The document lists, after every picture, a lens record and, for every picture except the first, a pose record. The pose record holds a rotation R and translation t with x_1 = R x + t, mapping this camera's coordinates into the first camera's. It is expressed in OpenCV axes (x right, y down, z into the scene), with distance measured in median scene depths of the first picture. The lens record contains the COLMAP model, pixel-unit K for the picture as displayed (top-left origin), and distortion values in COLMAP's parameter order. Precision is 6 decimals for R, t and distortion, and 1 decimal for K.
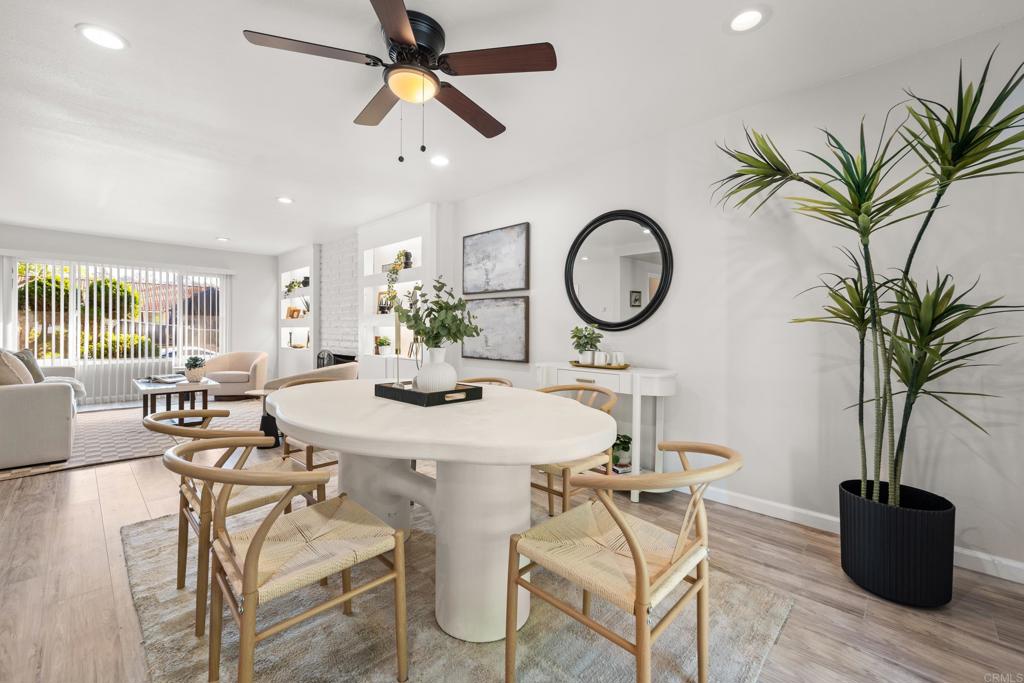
lens RADIAL K [[415.3, 0, 507.9], [0, 415.3, 331.6], [0, 0, 1]] dist [-0.000555, -0.000569]
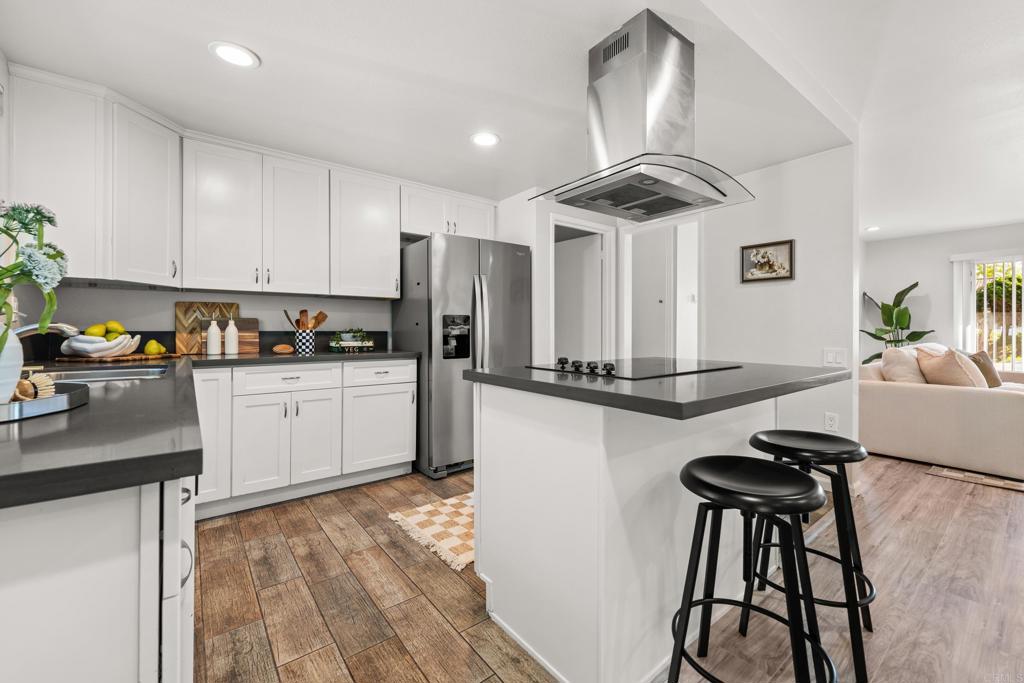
lens RADIAL K [[415.3, 0, 510.9], [0, 415.3, 330.2], [0, 0, 1]] dist [-0.000555, -0.000569]
pose [[-0.146005, -0.001894, -0.989282, -0.037393], [-0.007063, 0.999975, -0.000872, 0.000660], [0.989259, 0.006860, -0.146015, 0.048188]]
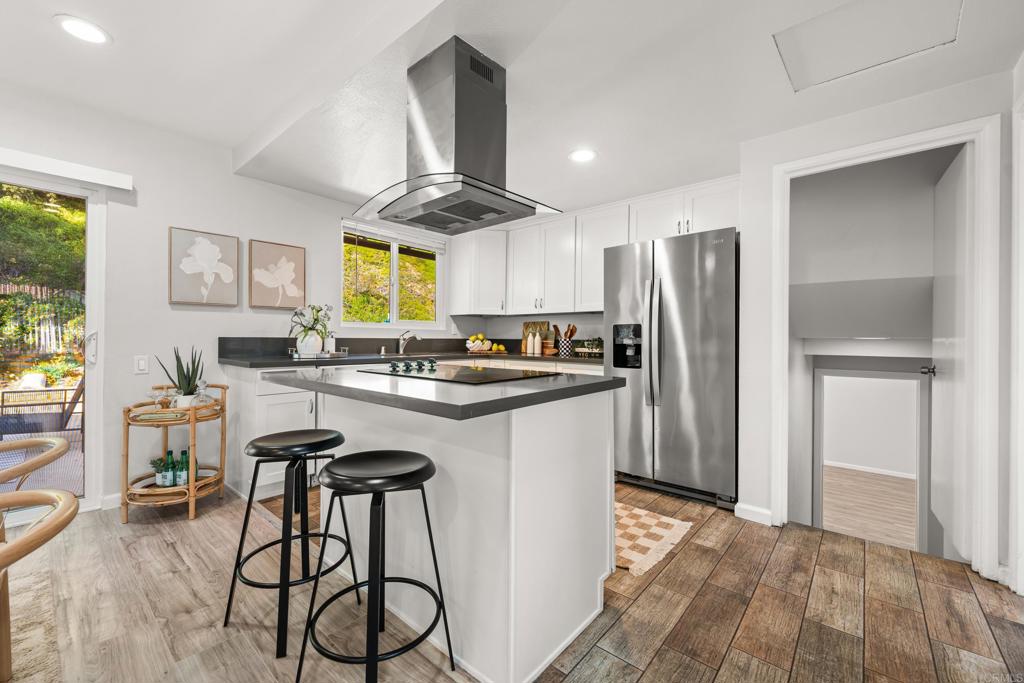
lens RADIAL K [[415.3, 0, 508.3], [0, 415.3, 338.3], [0, 0, 1]] dist [-0.000555, -0.000569]
pose [[-0.998682, -0.011800, -0.049957, -0.533507], [-0.012033, 0.999918, 0.004375, -0.002056], [0.049901, 0.004971, -0.998742, 0.594115]]
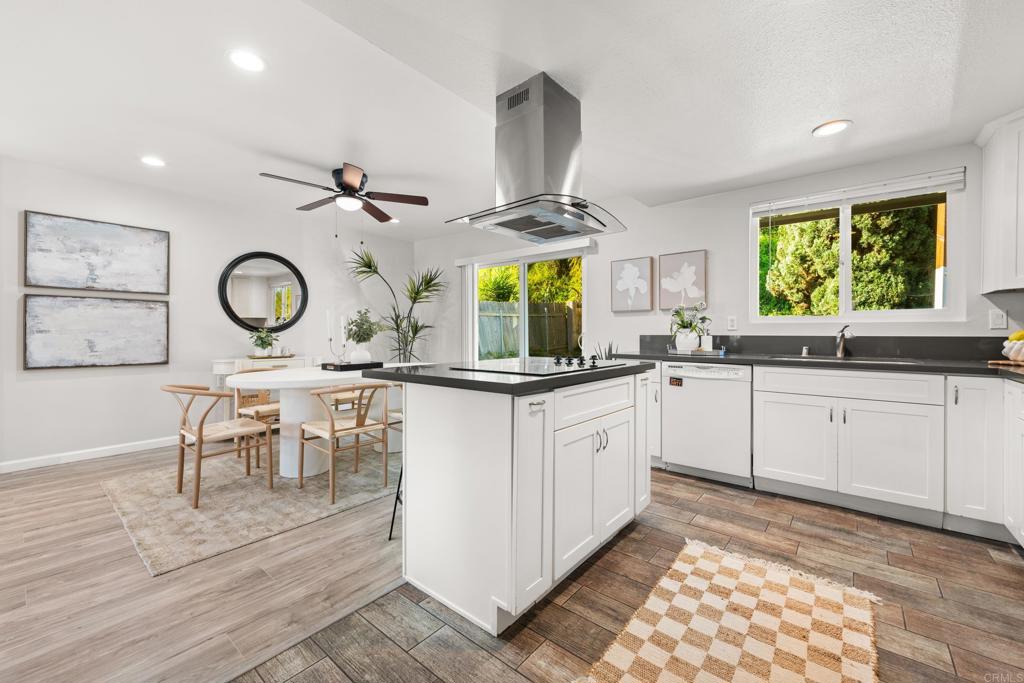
lens RADIAL K [[415.3, 0, 509.5], [0, 415.3, 334.6], [0, 0, 1]] dist [-0.000555, -0.000569]
pose [[-0.073738, -0.008327, 0.997243, -1.026506], [0.003795, 0.999956, 0.008630, -0.005642], [-0.997270, 0.004421, -0.073703, 0.198303]]
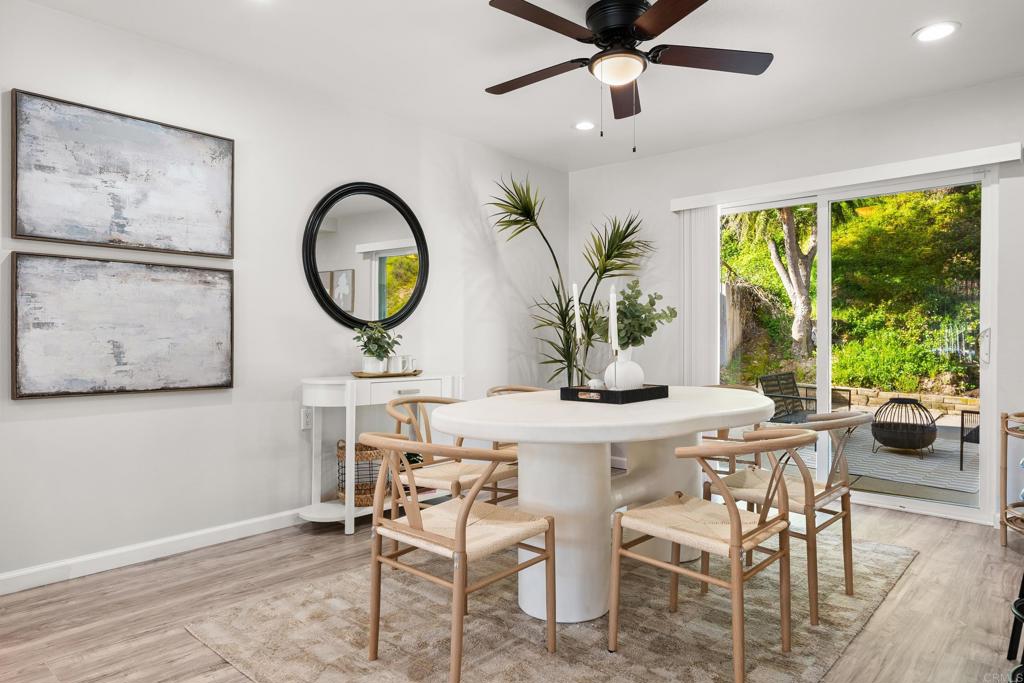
lens RADIAL K [[637.8, 0, 507.2], [0, 637.8, 343.6], [0, 0, 1]] dist [-0.006839, 0.002813]
pose [[-0.029150, -0.012798, 0.999493, -0.797556], [0.005132, 0.999903, 0.012953, 0.005443], [-0.999562, 0.005507, -0.029081, 0.618229]]
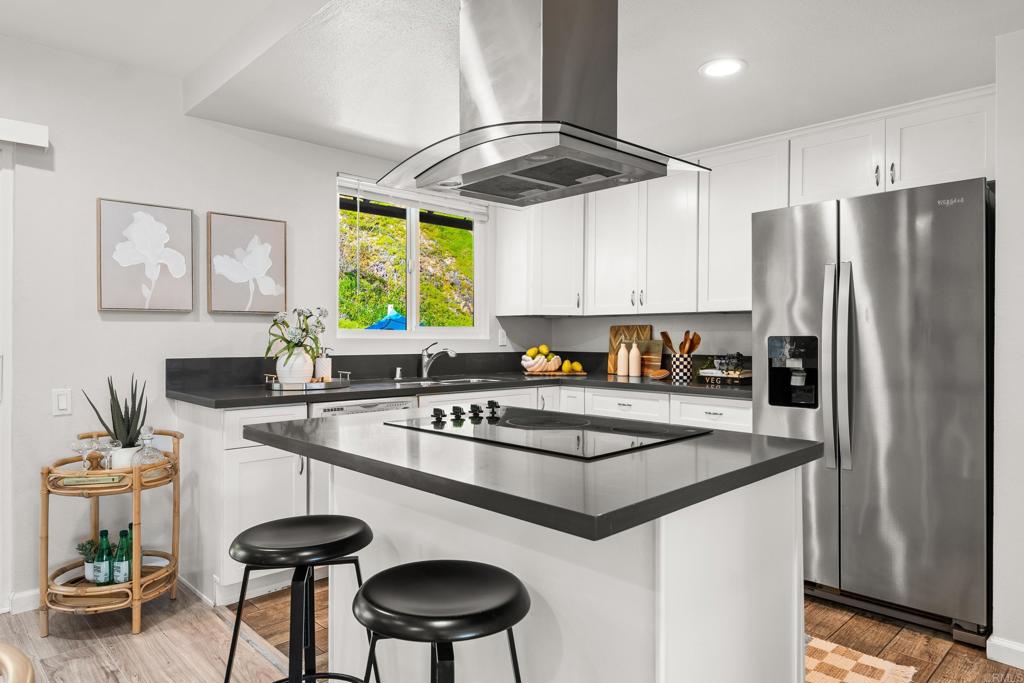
lens RADIAL K [[637.8, 0, 508.4], [0, 637.8, 339.8], [0, 0, 1]] dist [-0.006839, 0.002813]
pose [[-0.999262, -0.006540, 0.037859, -0.493643], [-0.006198, 0.999939, 0.009141, -0.027942], [-0.037916, 0.008899, -0.999241, 0.577765]]
